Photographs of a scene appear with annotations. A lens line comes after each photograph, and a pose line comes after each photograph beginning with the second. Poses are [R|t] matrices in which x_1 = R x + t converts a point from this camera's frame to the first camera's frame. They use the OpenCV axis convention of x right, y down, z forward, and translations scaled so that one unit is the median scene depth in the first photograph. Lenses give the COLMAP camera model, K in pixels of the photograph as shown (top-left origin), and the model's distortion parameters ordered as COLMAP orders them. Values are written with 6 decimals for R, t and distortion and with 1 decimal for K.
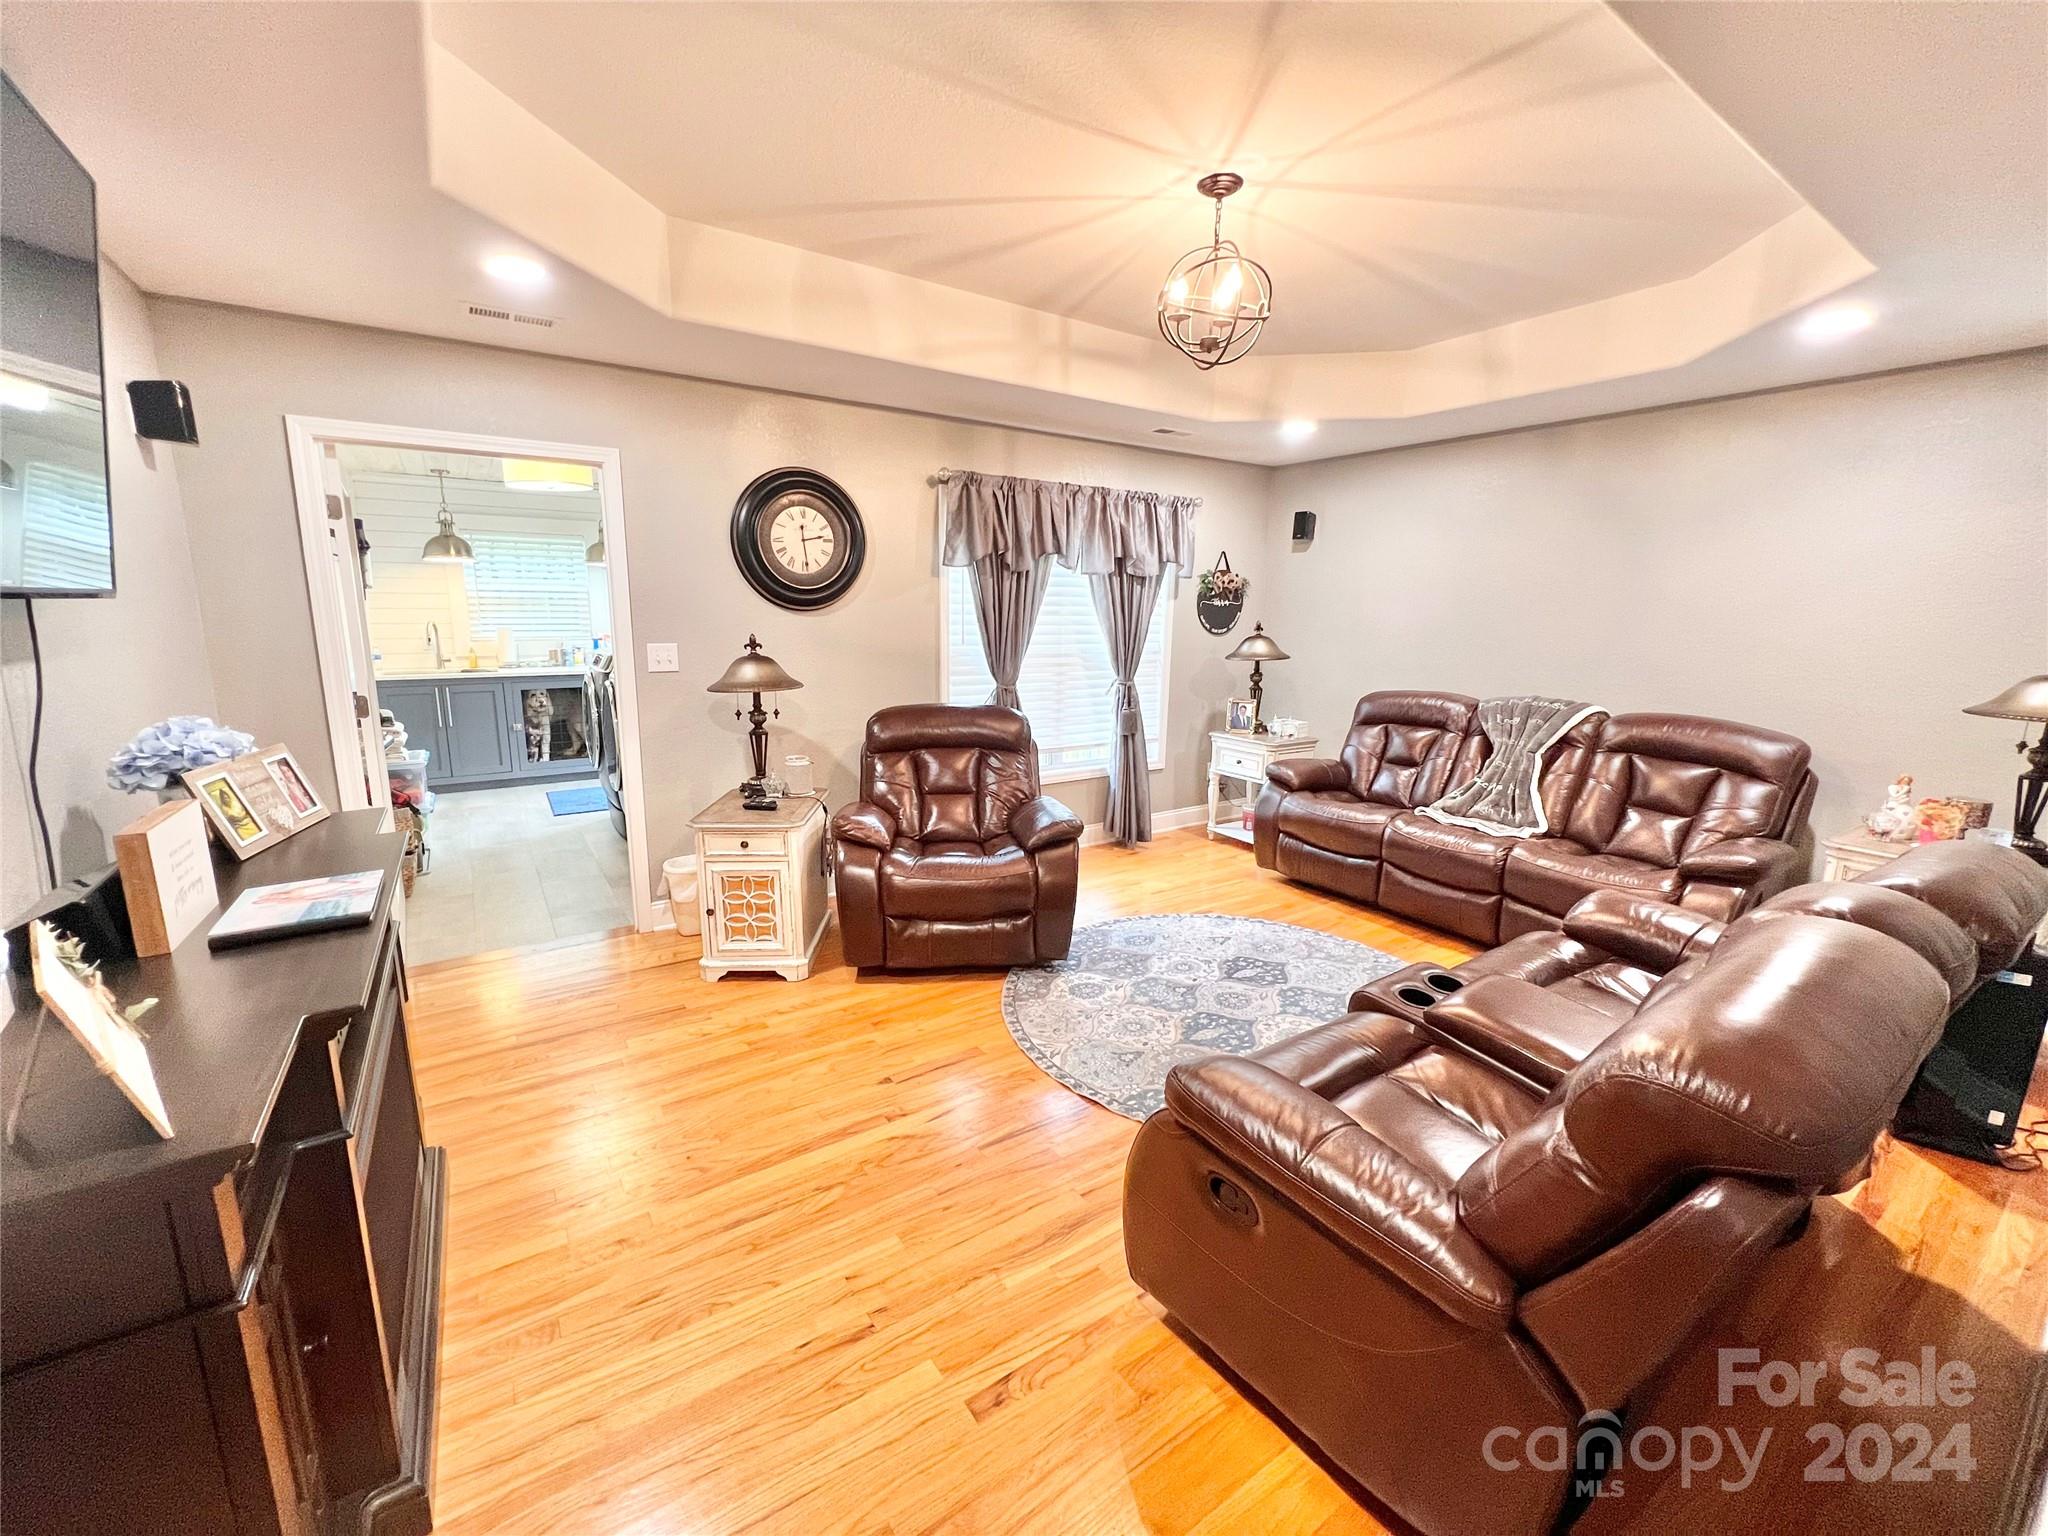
lens RADIAL K [[823.7, 0, 1016.3], [0, 823.7, 766.8], [0, 0, 1]] dist [-0.003372, 0.001073]
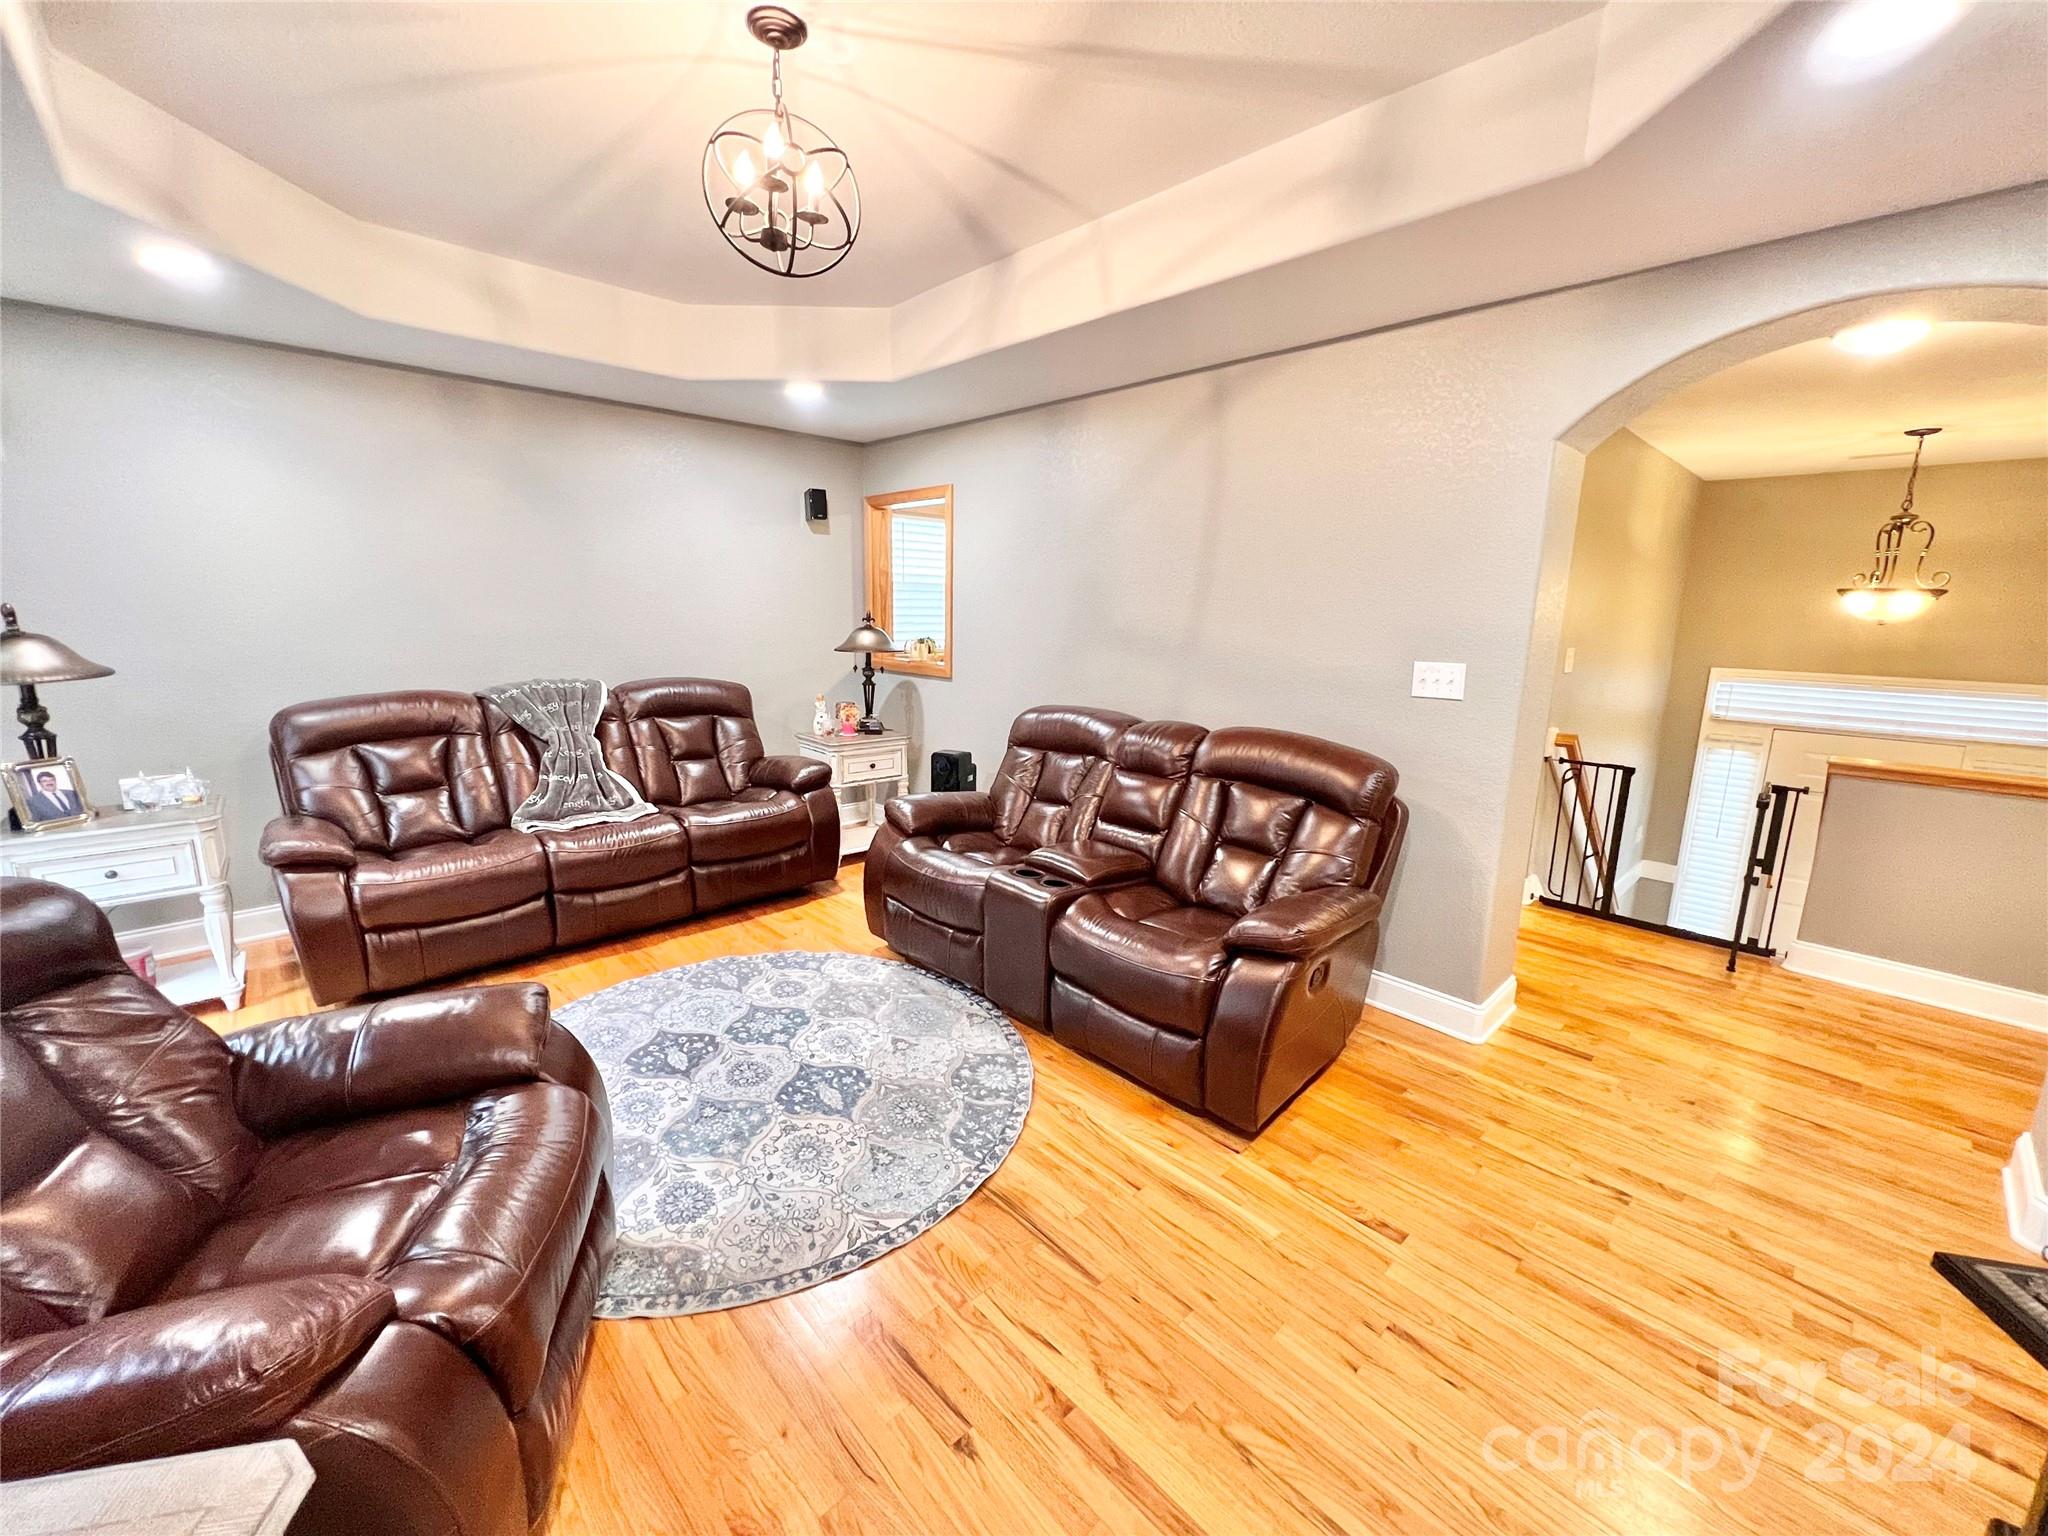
lens RADIAL K [[823.7, 0, 1021.0], [0, 823.7, 766.4], [0, 0, 1]] dist [-0.003372, 0.001073]
pose [[-0.165971, -0.211848, 0.963106, -0.546789], [0.172072, 0.955447, 0.239816, -0.170628], [-0.971002, 0.205526, -0.122124, 0.844403]]
